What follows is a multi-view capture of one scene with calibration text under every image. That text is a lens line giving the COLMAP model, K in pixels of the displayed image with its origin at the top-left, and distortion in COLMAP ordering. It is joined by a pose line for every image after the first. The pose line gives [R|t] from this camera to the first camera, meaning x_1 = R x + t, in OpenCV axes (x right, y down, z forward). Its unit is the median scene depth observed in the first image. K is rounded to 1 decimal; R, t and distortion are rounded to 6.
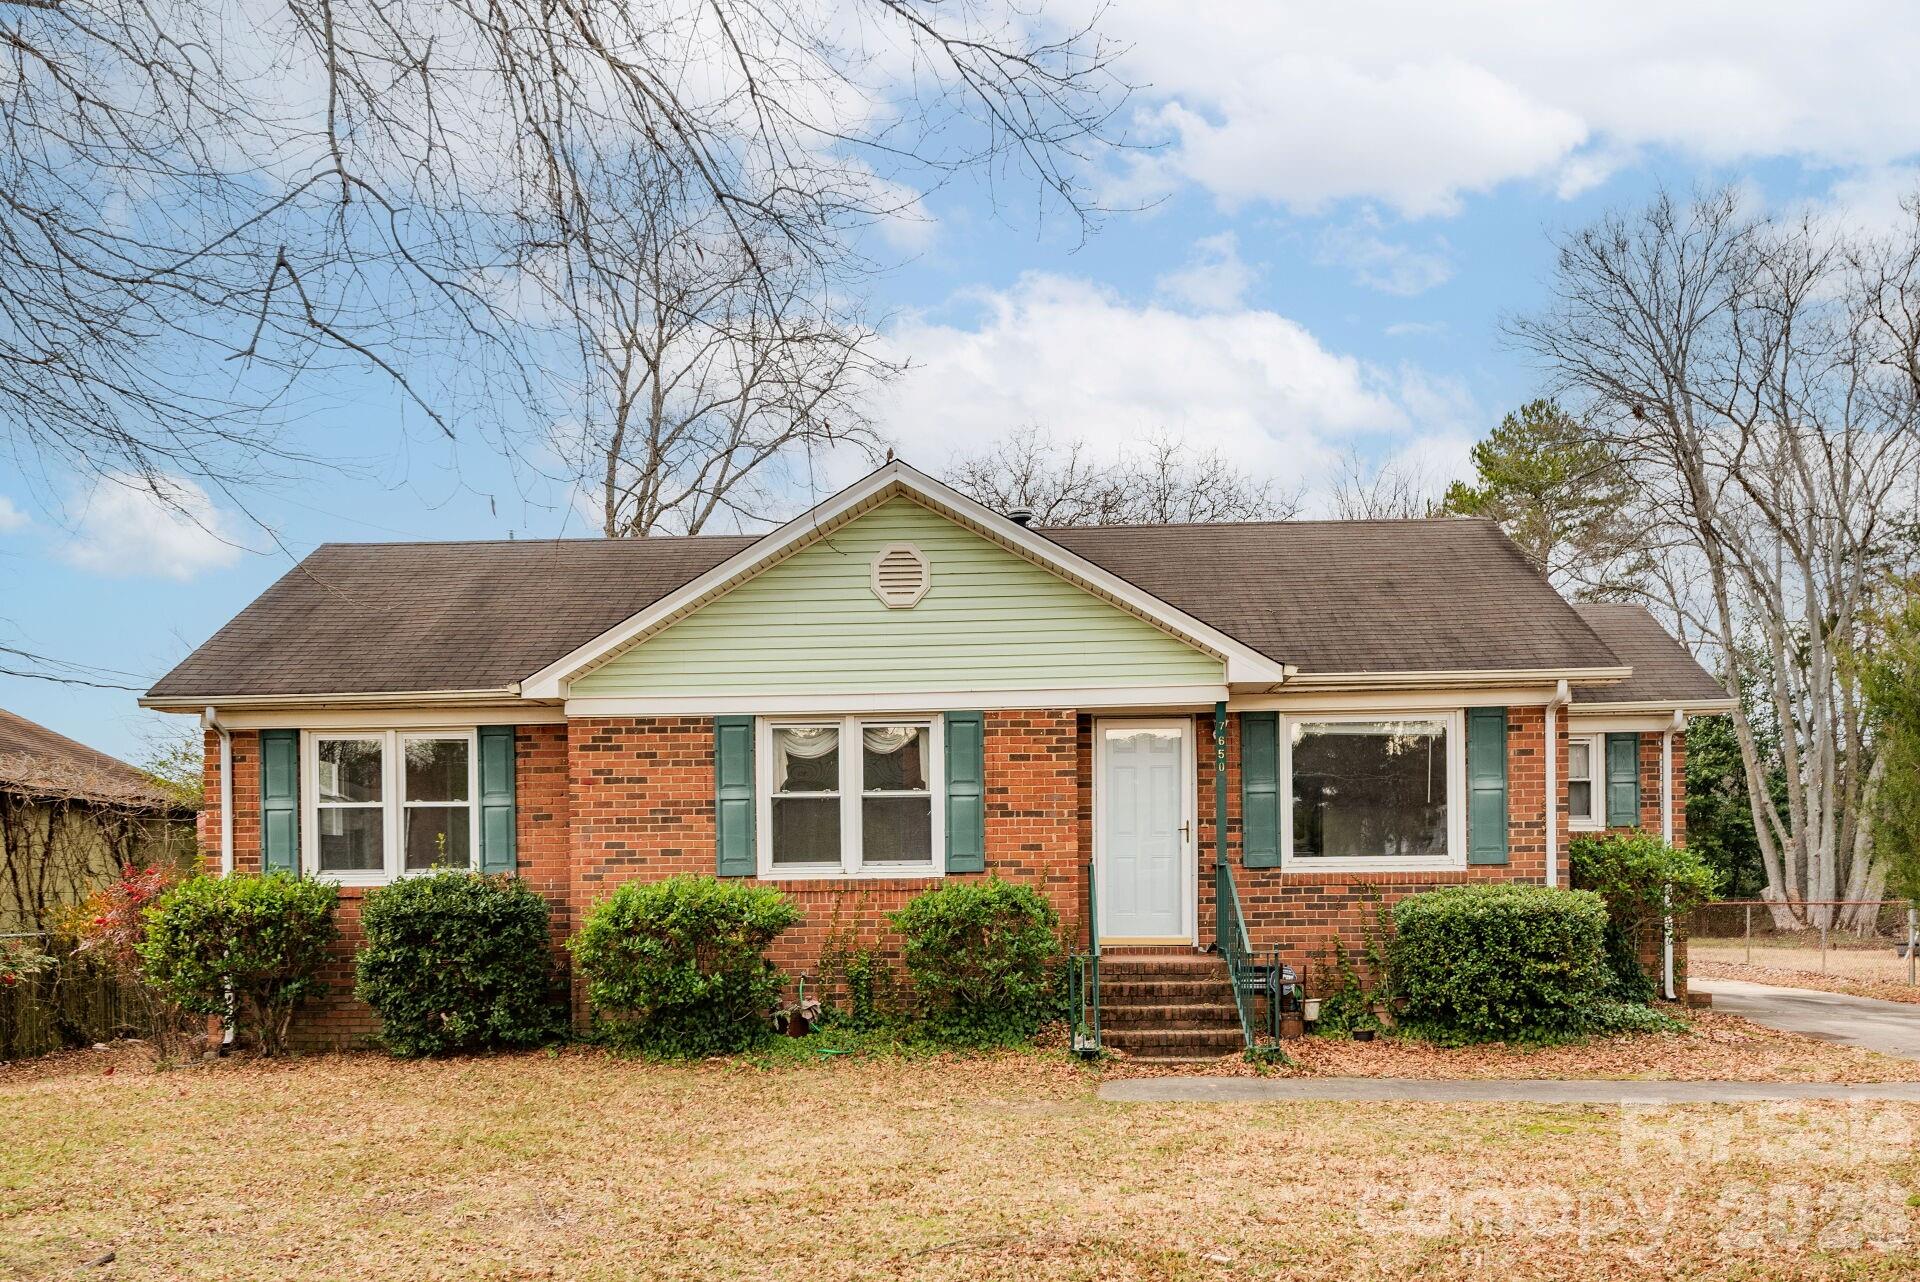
lens RADIAL K [[1849.0, 0, 959.9], [0, 1849.0, 796.9], [0, 0, 1]] dist [0.001471, 0.000246]
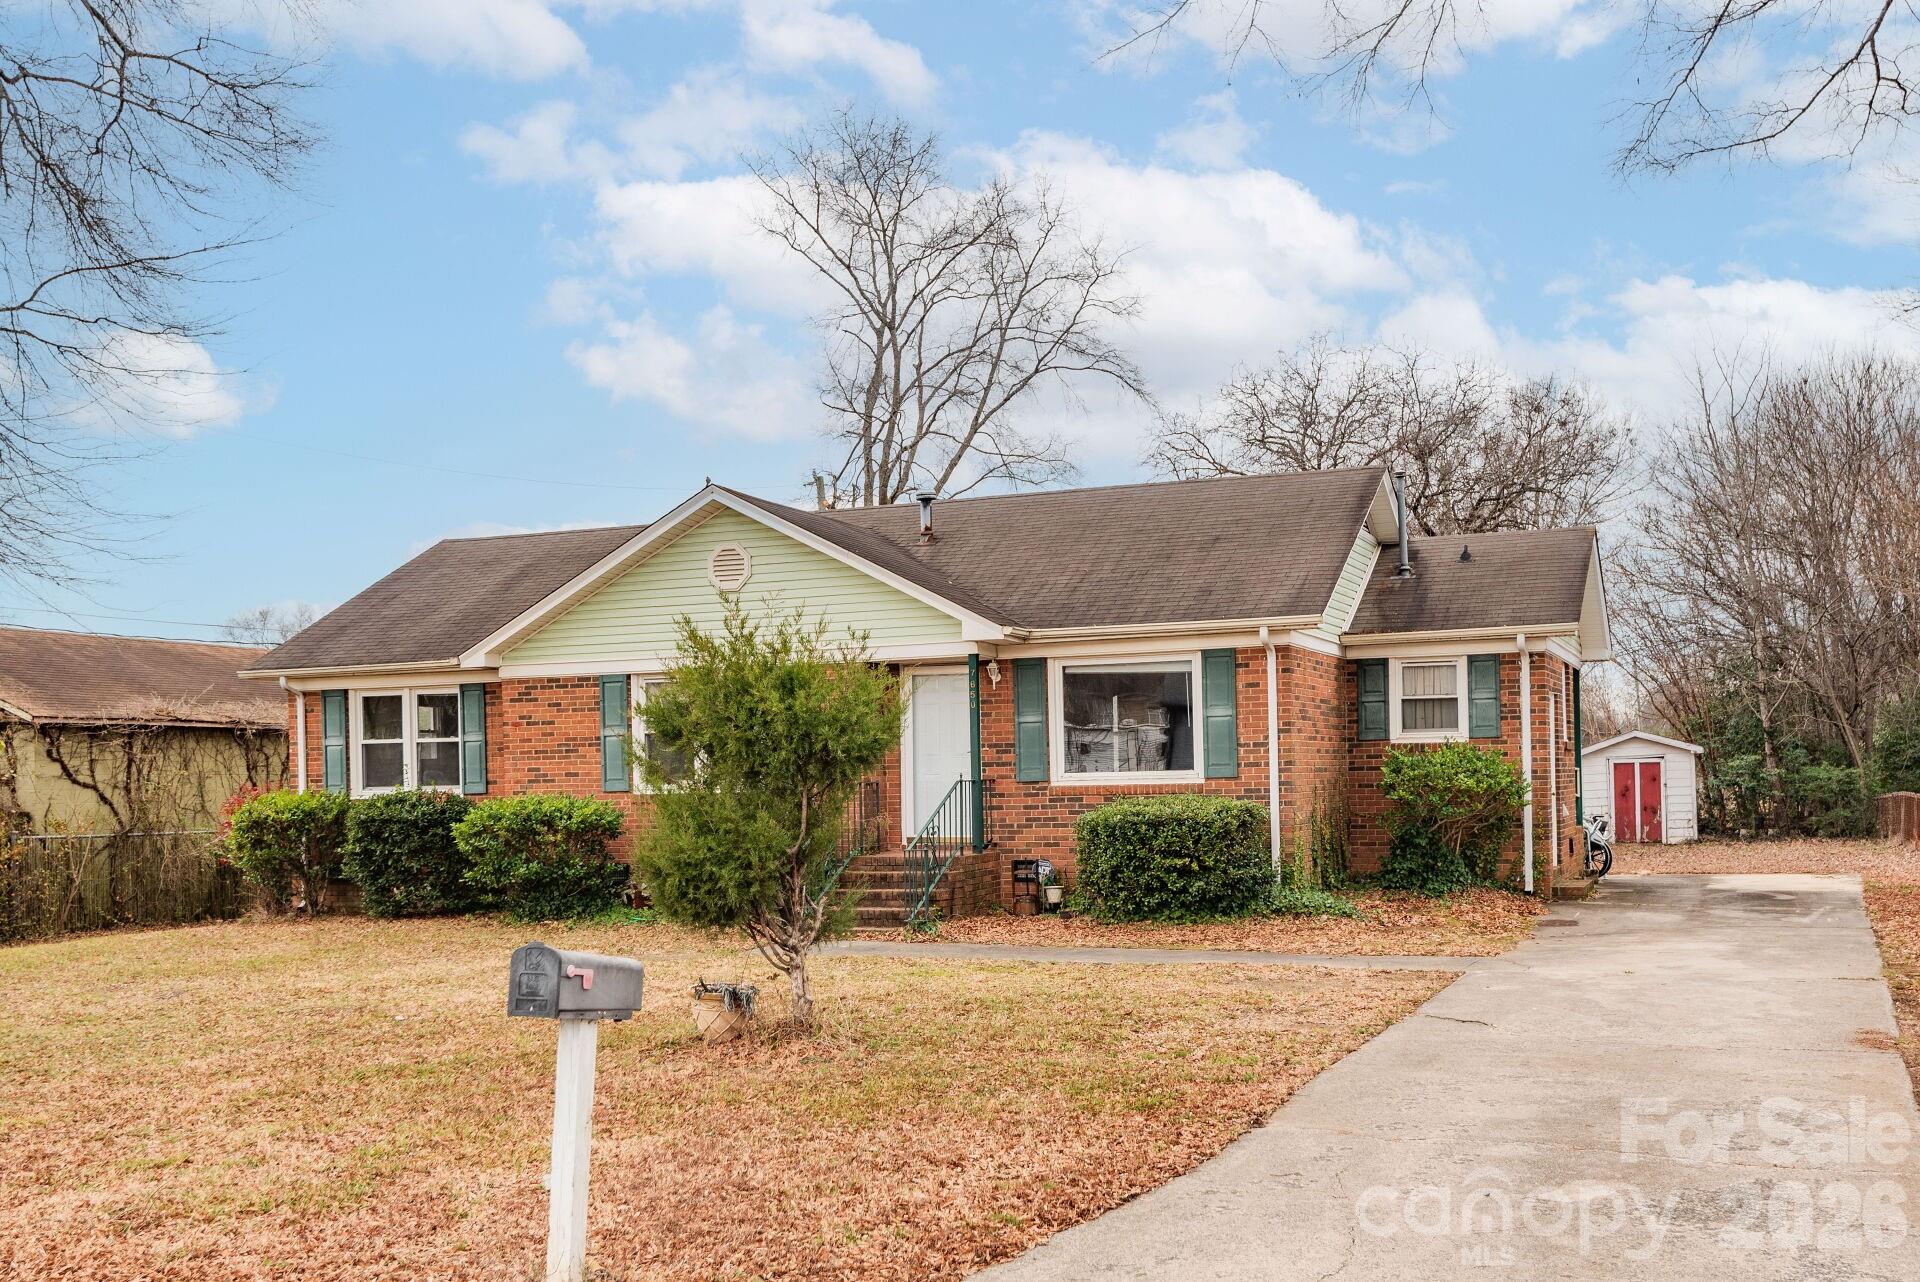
lens RADIAL K [[1924.8, 0, 960.0], [0, 1924.8, 641.0], [0, 0, 1]] dist [-0.022484, -0.015898]
pose [[0.957771, -0.025951, -0.286358, 0.529184], [0.020166, 0.999529, -0.023132, -0.030265], [0.286823, 0.016380, 0.957844, -0.292394]]
